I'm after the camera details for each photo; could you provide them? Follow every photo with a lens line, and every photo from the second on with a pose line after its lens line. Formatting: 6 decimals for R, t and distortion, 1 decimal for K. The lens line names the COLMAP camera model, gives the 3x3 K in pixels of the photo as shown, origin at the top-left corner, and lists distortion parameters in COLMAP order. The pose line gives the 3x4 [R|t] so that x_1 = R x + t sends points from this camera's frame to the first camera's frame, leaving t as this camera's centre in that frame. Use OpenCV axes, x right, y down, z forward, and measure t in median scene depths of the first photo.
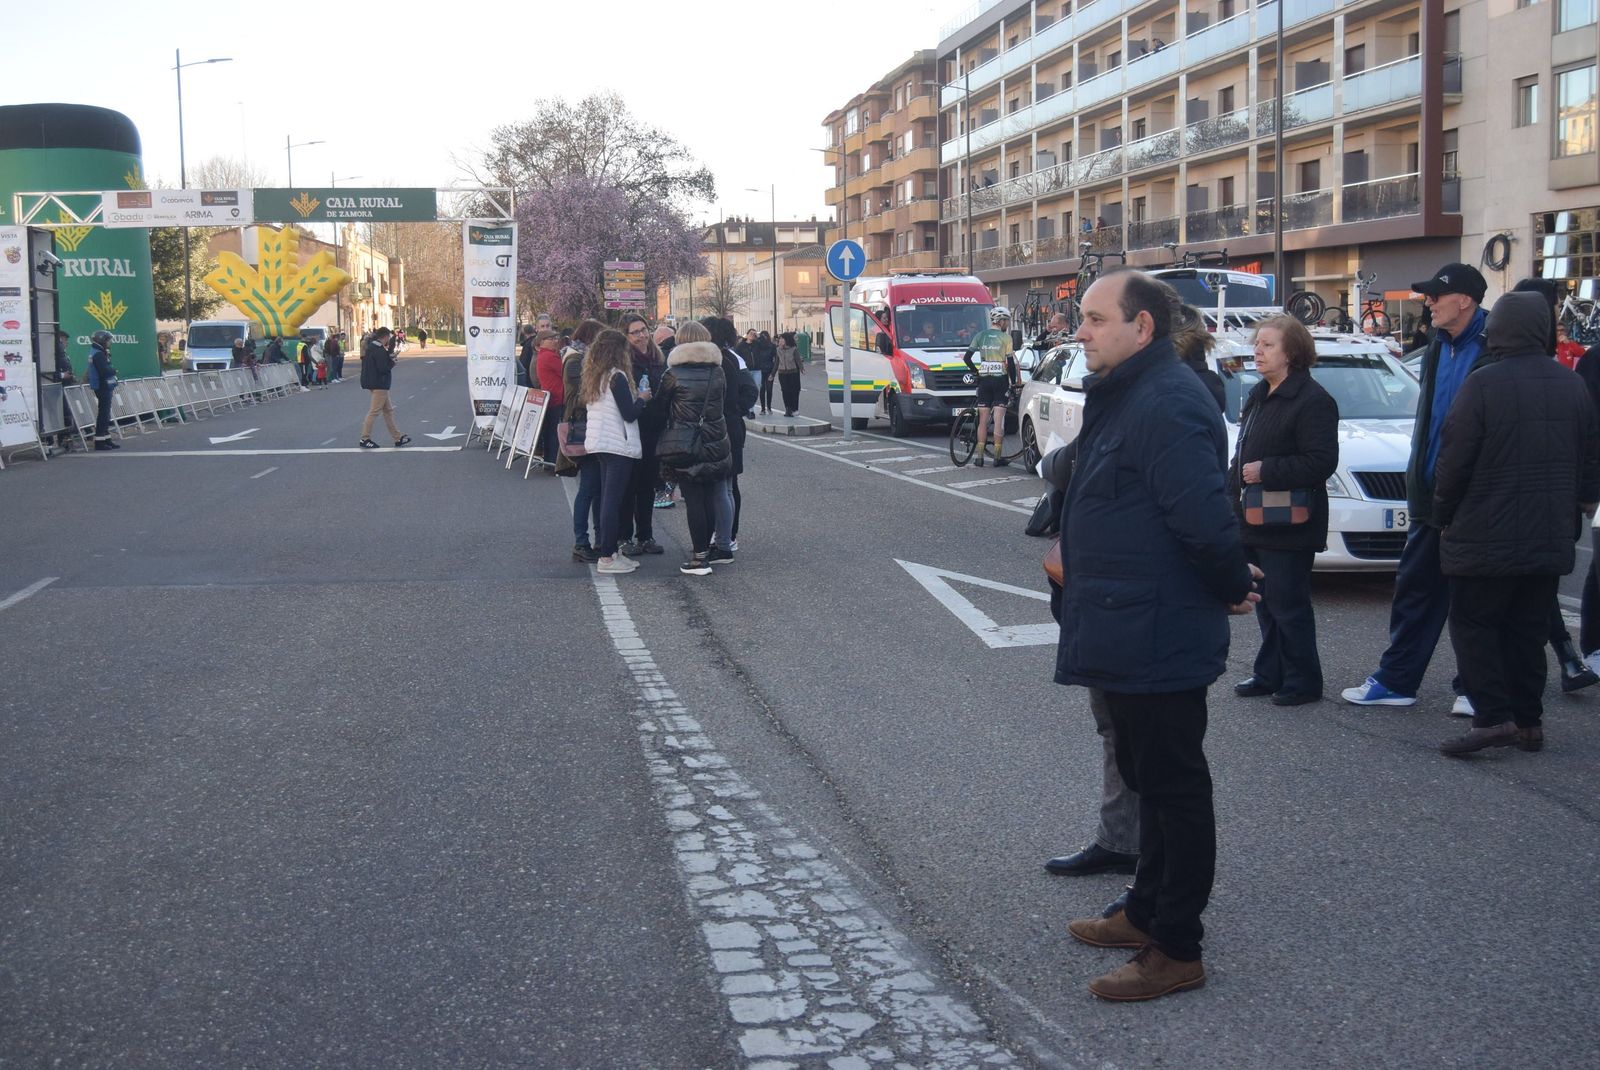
lens RADIAL K [[1855.5, 0, 807.5], [0, 1855.5, 530.7], [0, 0, 1]] dist [-0.053449, 0.000000]
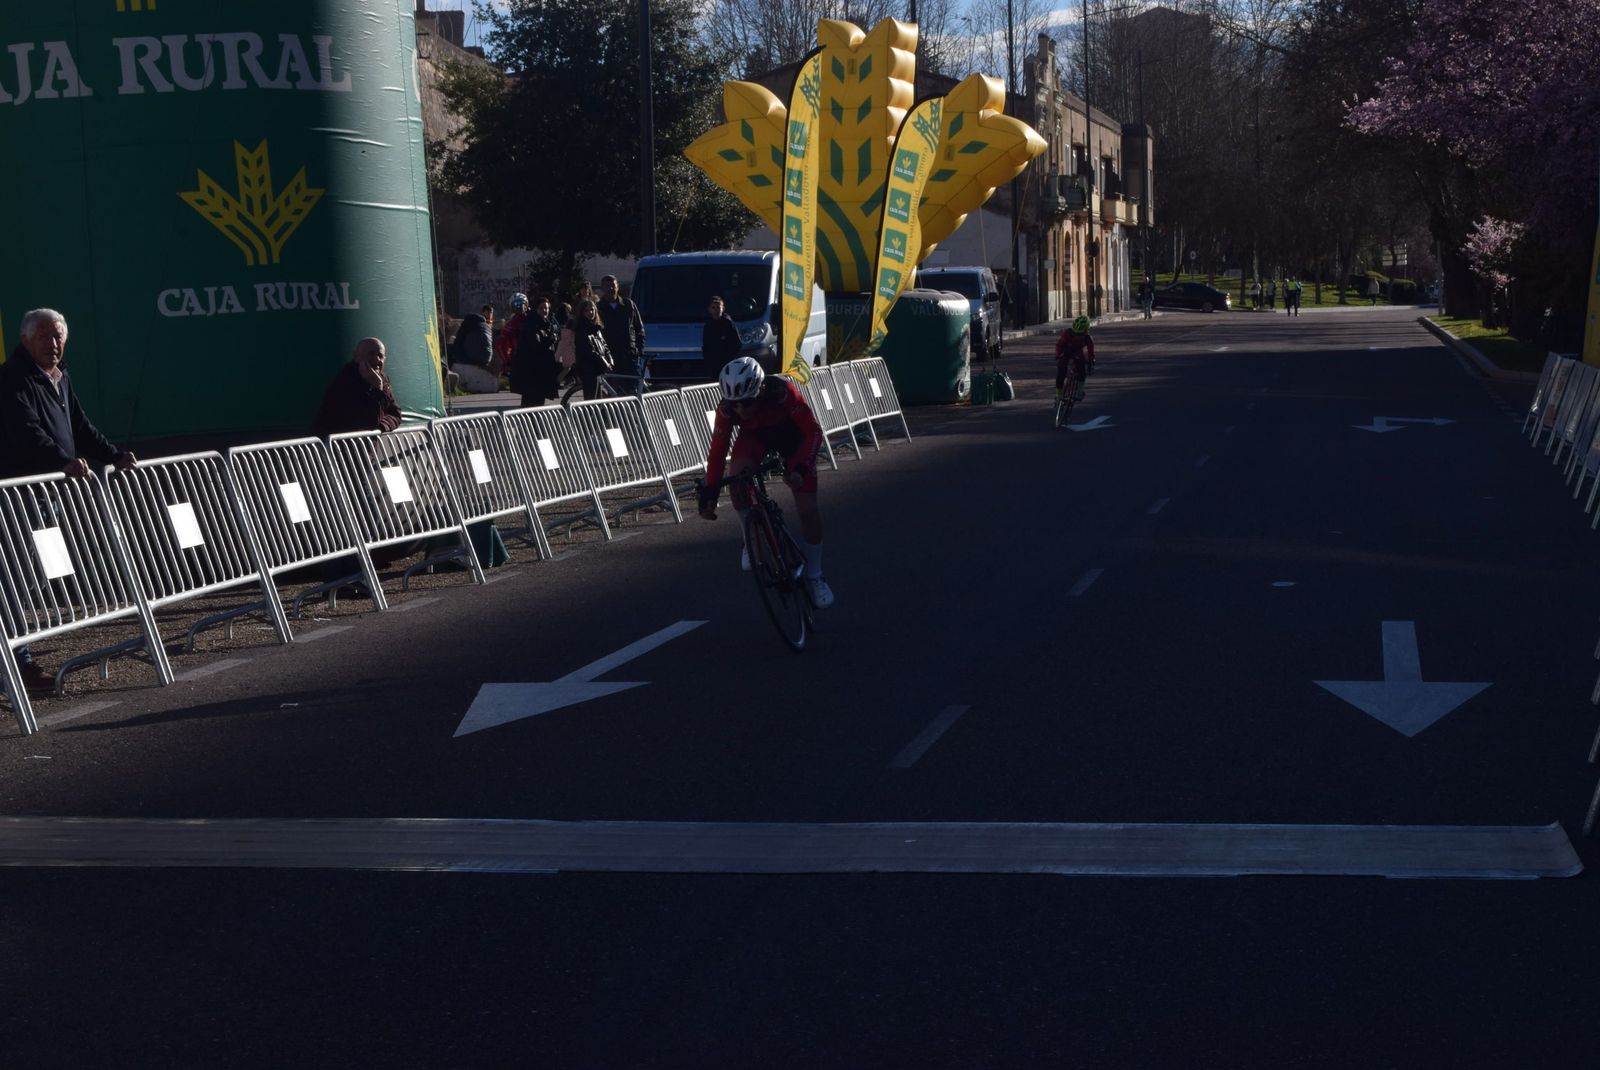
lens RADIAL K [[3662.8, 0, 798.3], [0, 3662.8, 526.1], [0, 0, 1]] dist [-0.033569, 0.000000]
pose [[0.953294, 0.019043, -0.301444, -0.037300], [-0.031221, 0.998877, -0.035632, -0.016025], [0.300427, 0.043379, 0.952818, 0.151542]]
